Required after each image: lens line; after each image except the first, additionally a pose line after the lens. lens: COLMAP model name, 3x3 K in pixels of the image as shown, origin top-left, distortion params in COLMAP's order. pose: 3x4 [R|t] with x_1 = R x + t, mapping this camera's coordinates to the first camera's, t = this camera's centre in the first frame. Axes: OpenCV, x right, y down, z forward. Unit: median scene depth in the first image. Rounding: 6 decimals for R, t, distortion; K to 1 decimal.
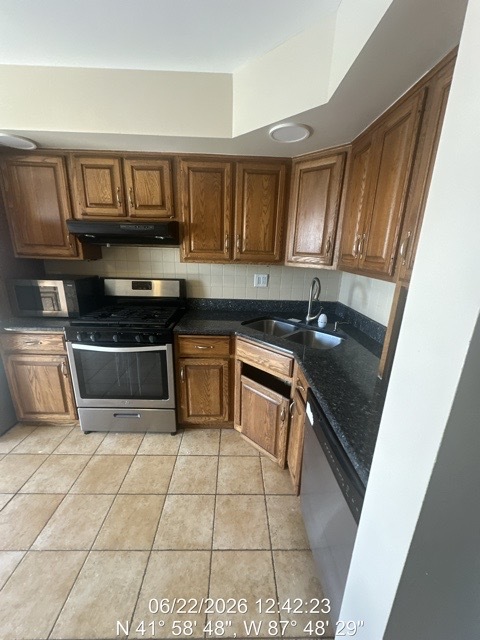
lens RADIAL K [[254.6, 0, 240.3], [0, 254.6, 320.8], [0, 0, 1]] dist [-0.000974, 0.000085]
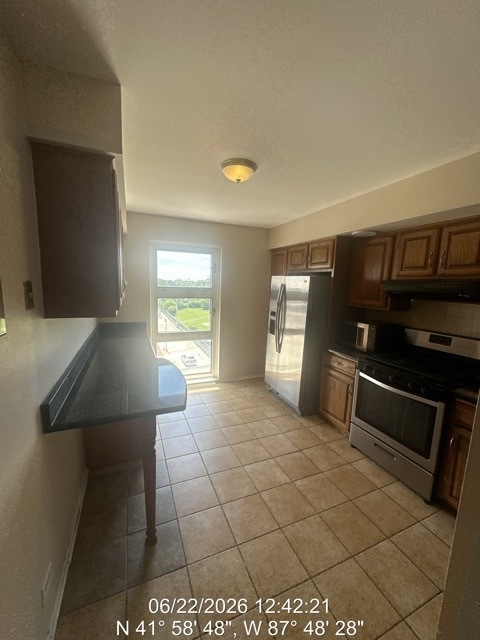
lens RADIAL K [[254.6, 0, 239.2], [0, 254.6, 320.2], [0, 0, 1]] dist [-0.000974, 0.000085]
pose [[0.376818, 0.115903, -0.919007, 0.264873], [-0.277271, 0.960763, 0.007480, -0.002537], [0.883815, 0.251995, 0.394169, -0.126687]]
